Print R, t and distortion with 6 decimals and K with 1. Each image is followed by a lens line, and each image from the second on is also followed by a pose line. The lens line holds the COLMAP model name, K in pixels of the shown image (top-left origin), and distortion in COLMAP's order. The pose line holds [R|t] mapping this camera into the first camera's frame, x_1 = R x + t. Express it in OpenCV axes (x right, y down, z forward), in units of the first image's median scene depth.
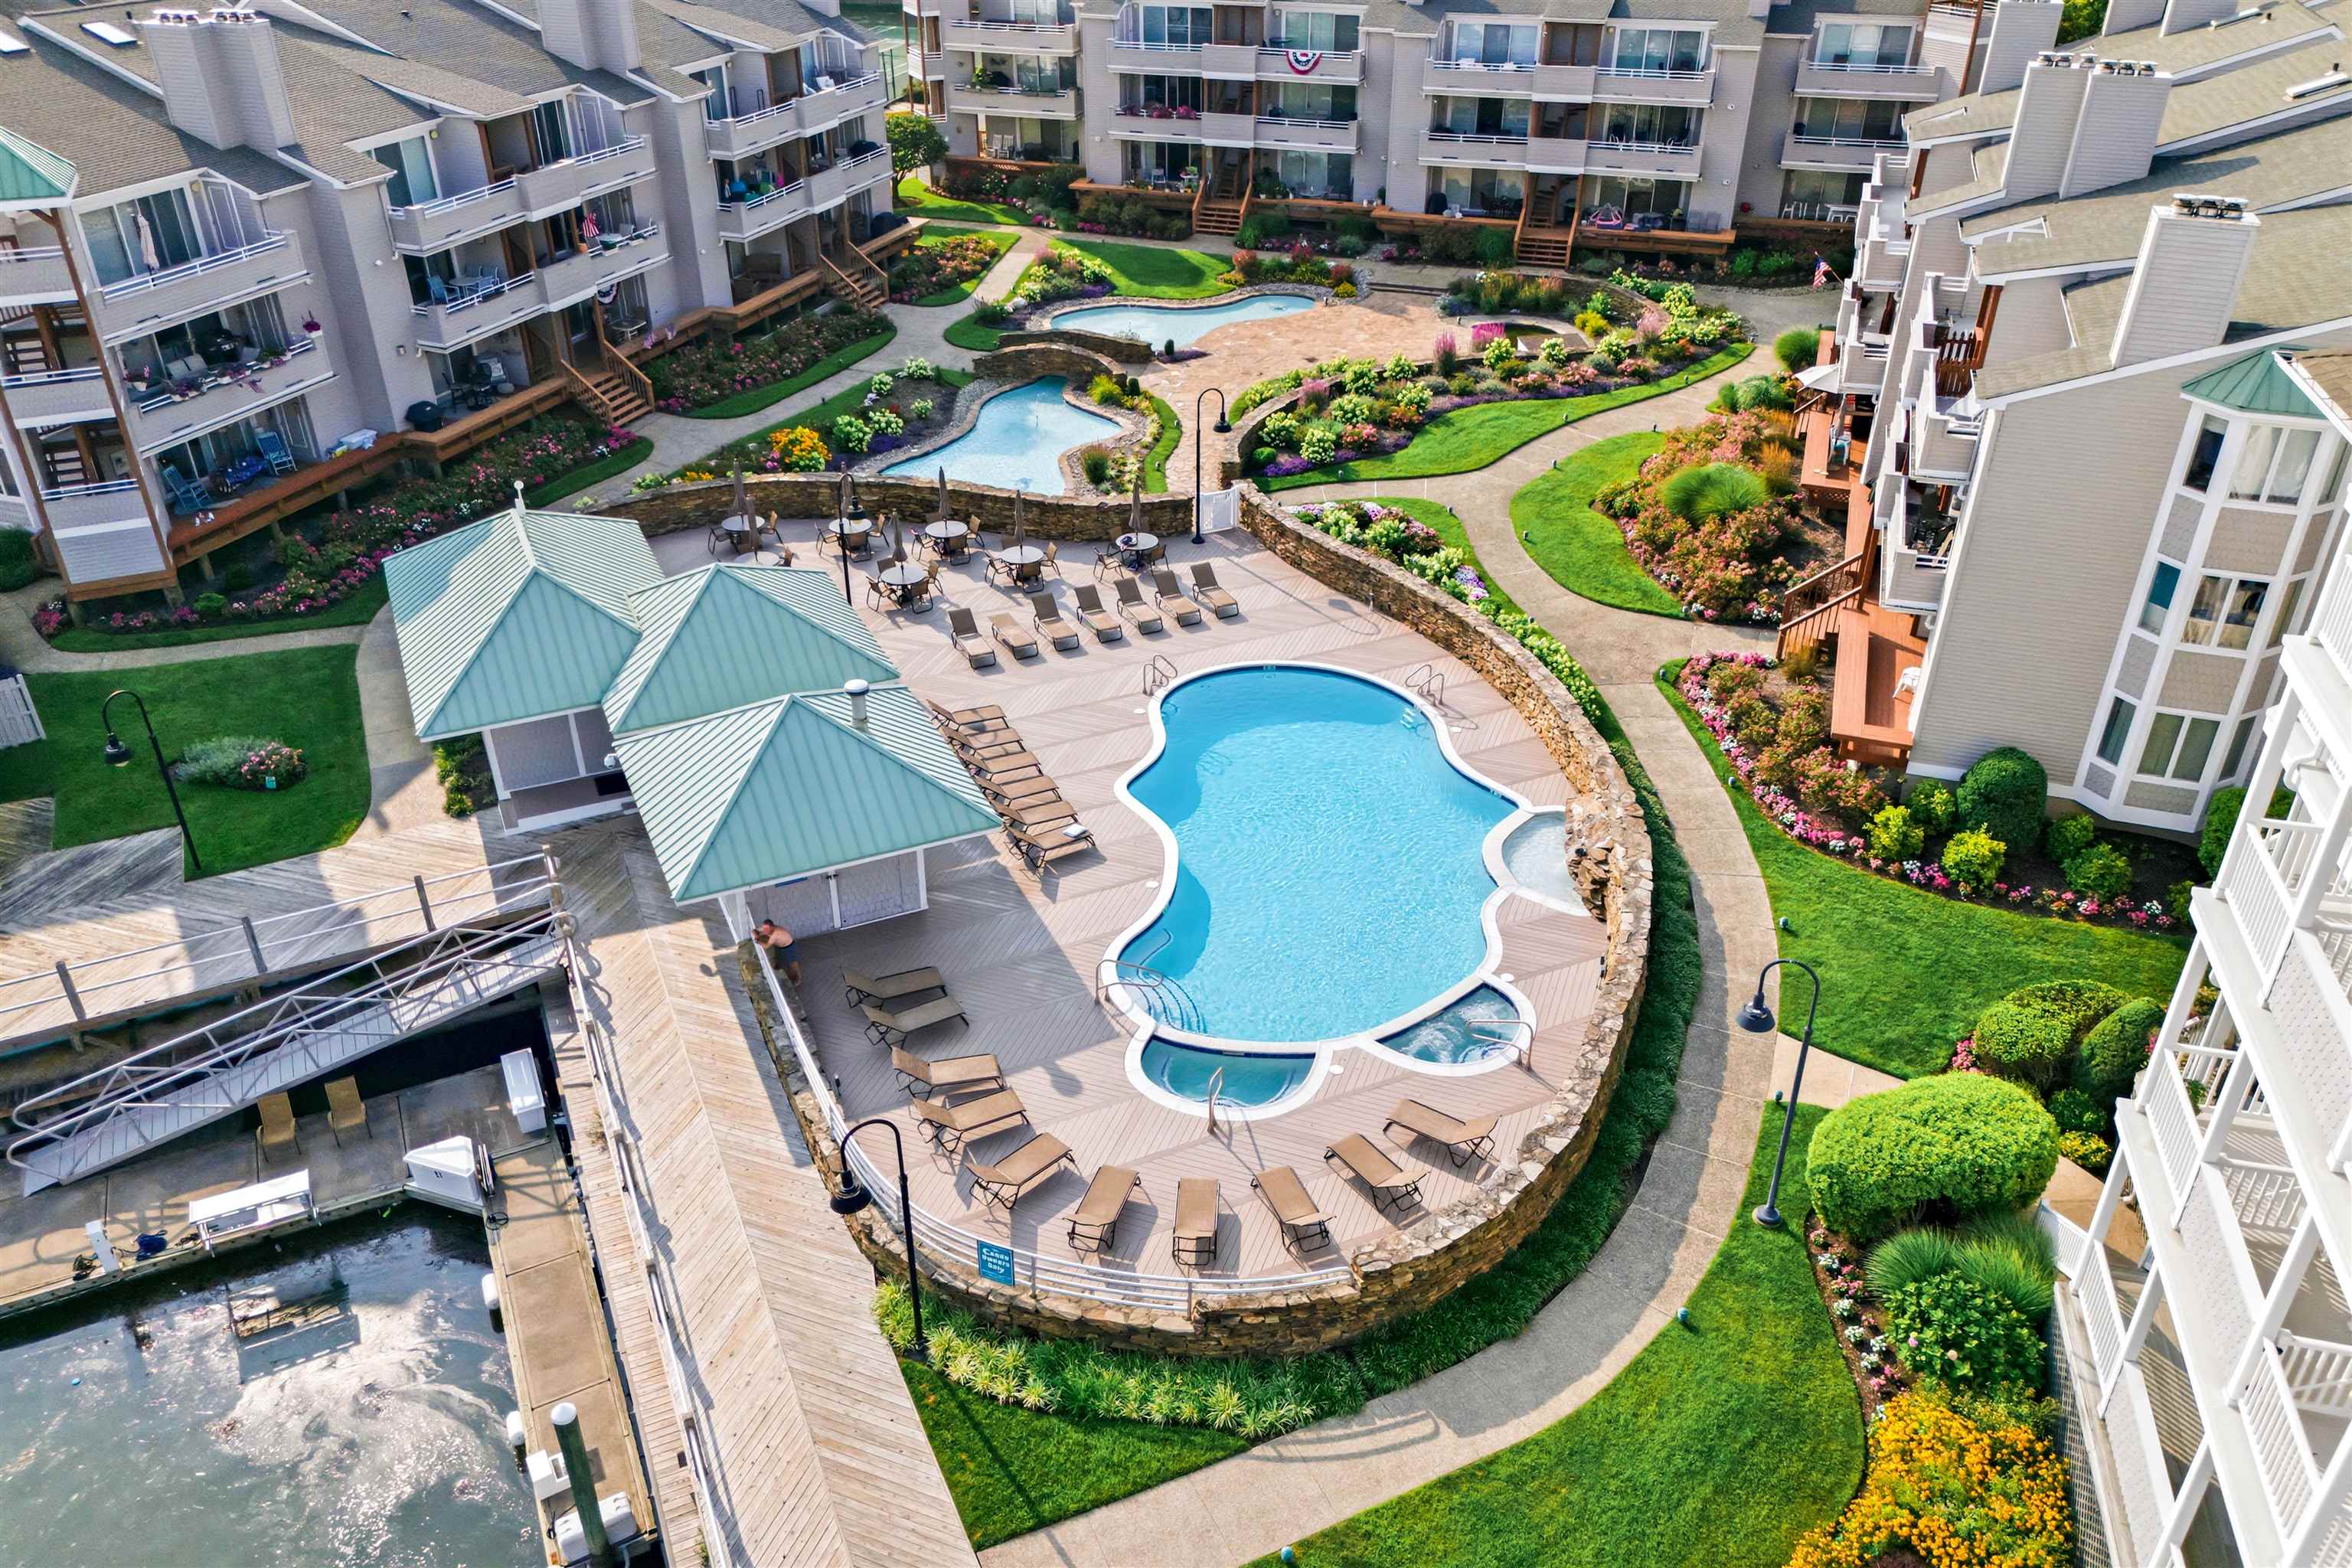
lens RADIAL K [[1548.6, 0, 1181.3], [0, 1548.6, 774.0], [0, 0, 1]] dist [0.027735, -0.000678]
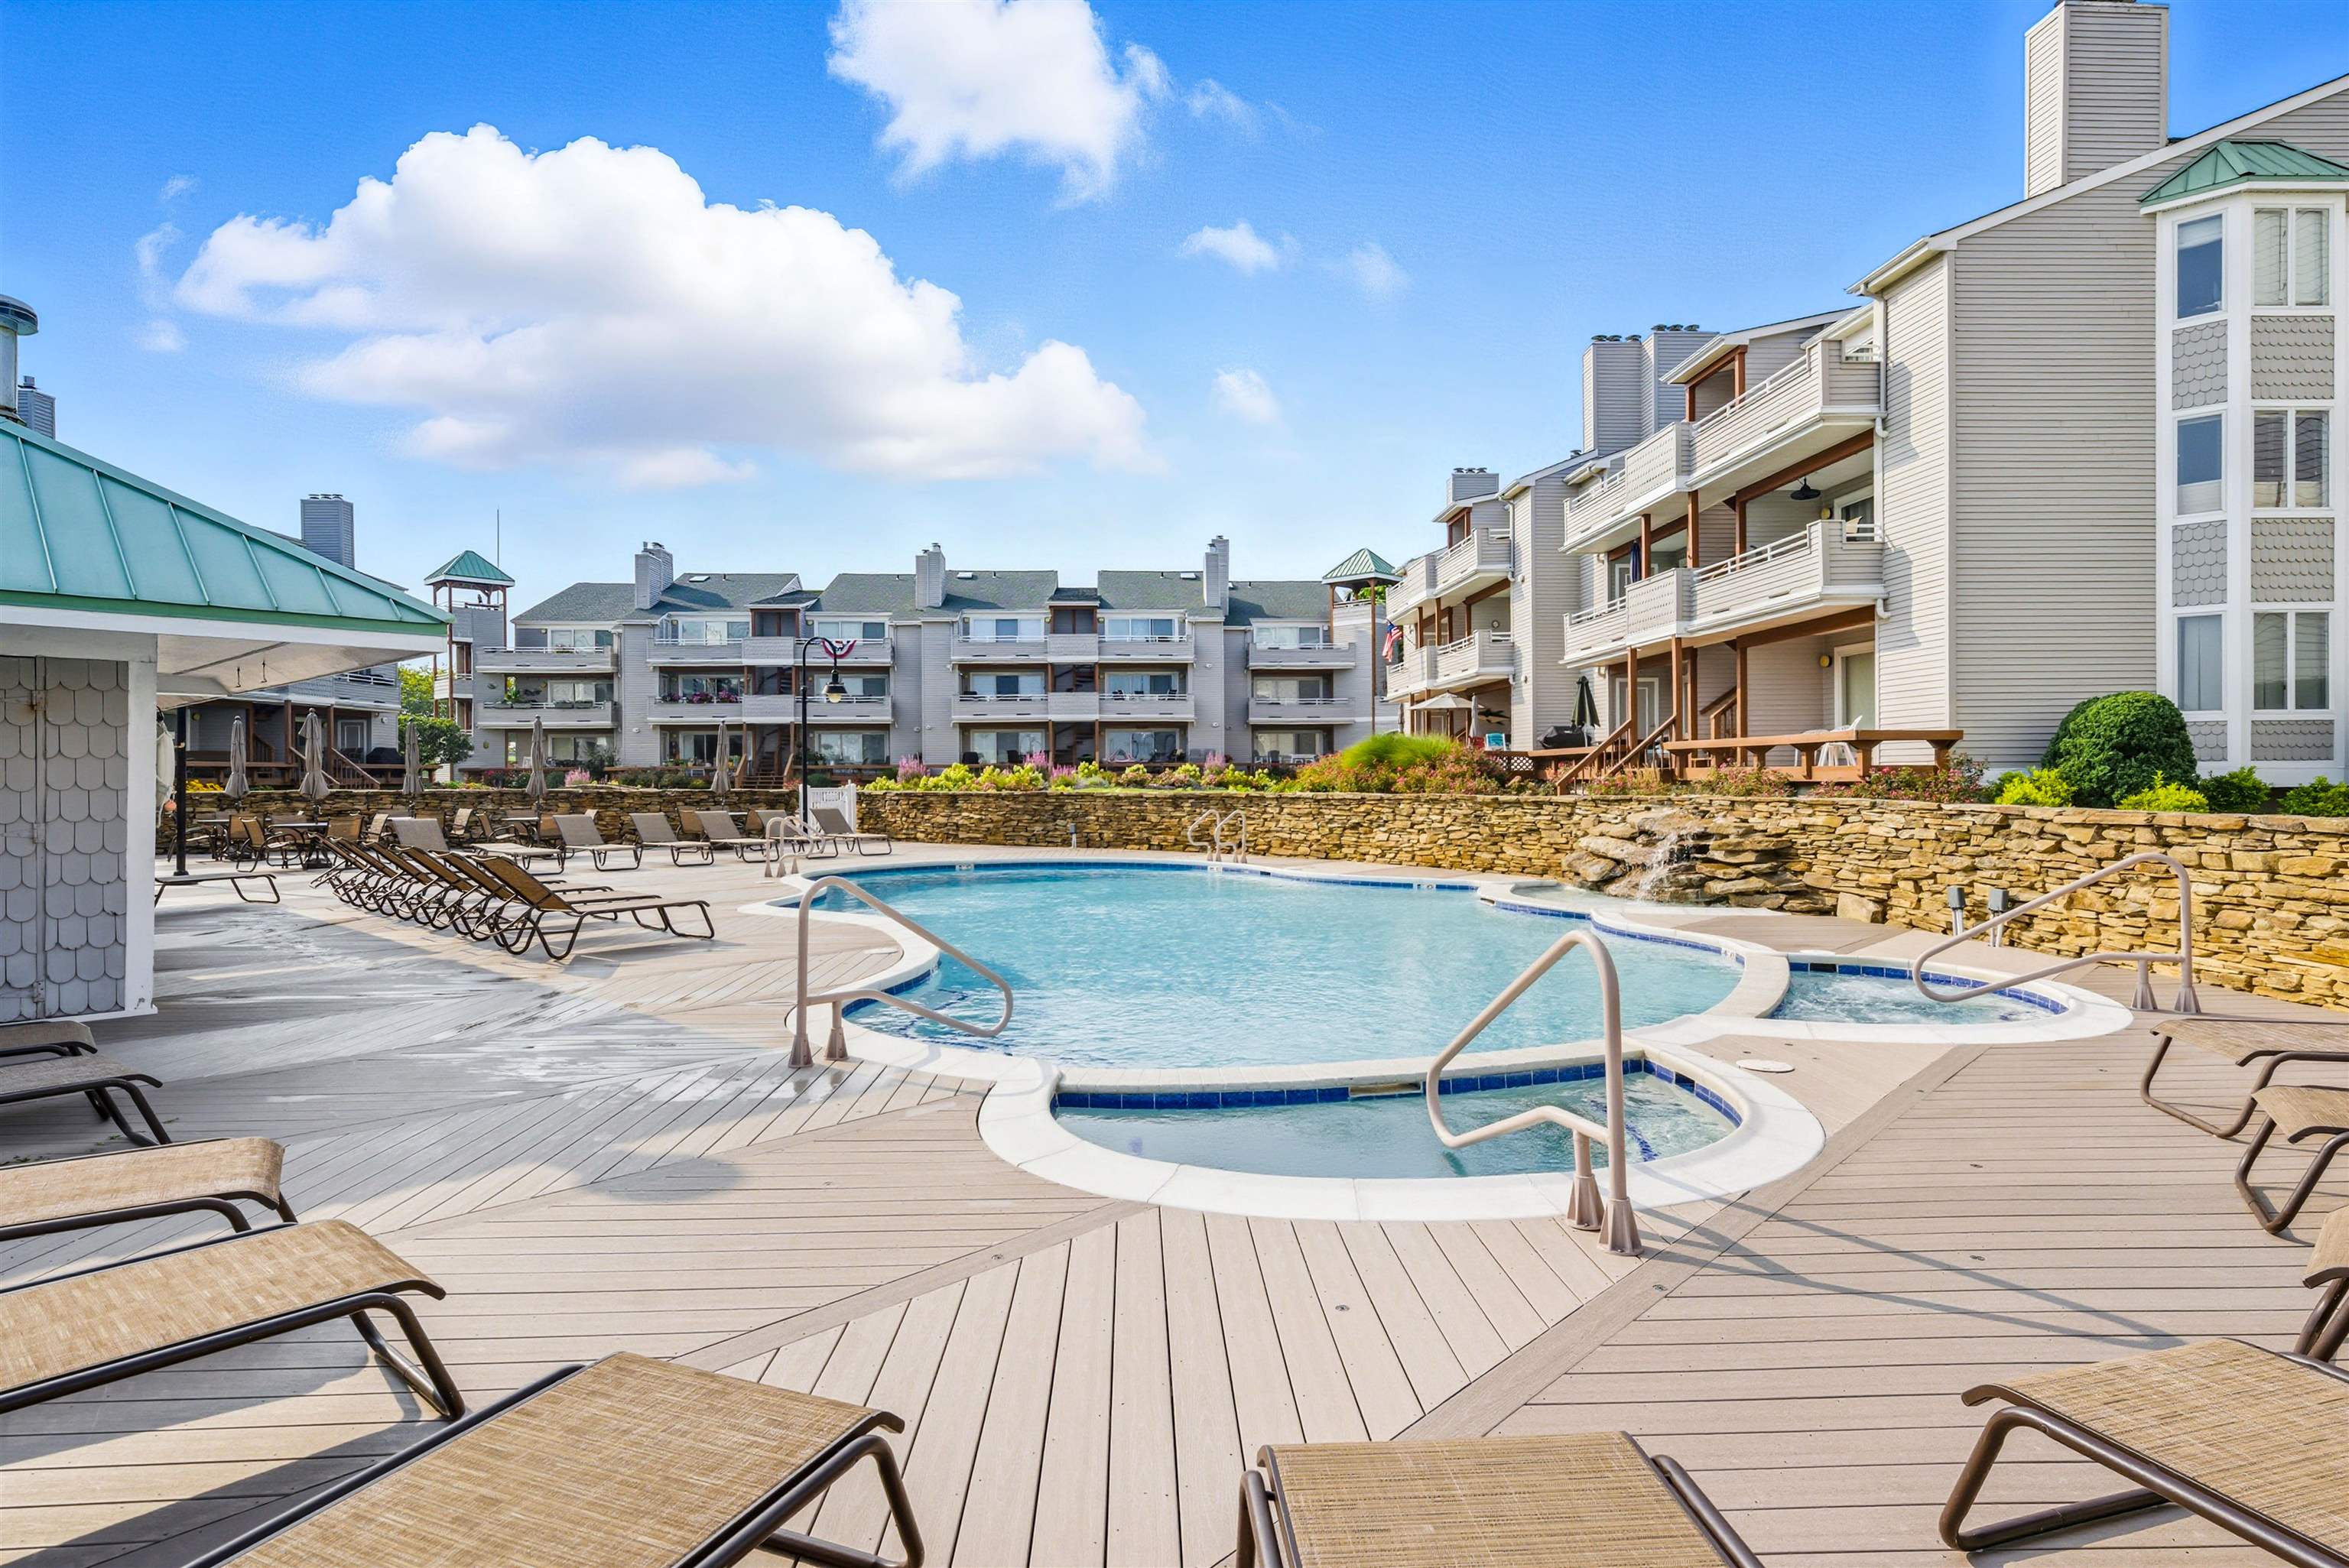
lens RADIAL K [[1247.8, 0, 1178.3], [0, 1247.8, 803.2], [0, 0, 1]] dist [0.004928, 0.001033]
pose [[0.932484, -0.028138, 0.360114, -0.020156], [0.188595, 0.888209, -0.418947, 0.066165], [-0.308068, 0.458577, 0.833547, 0.247663]]
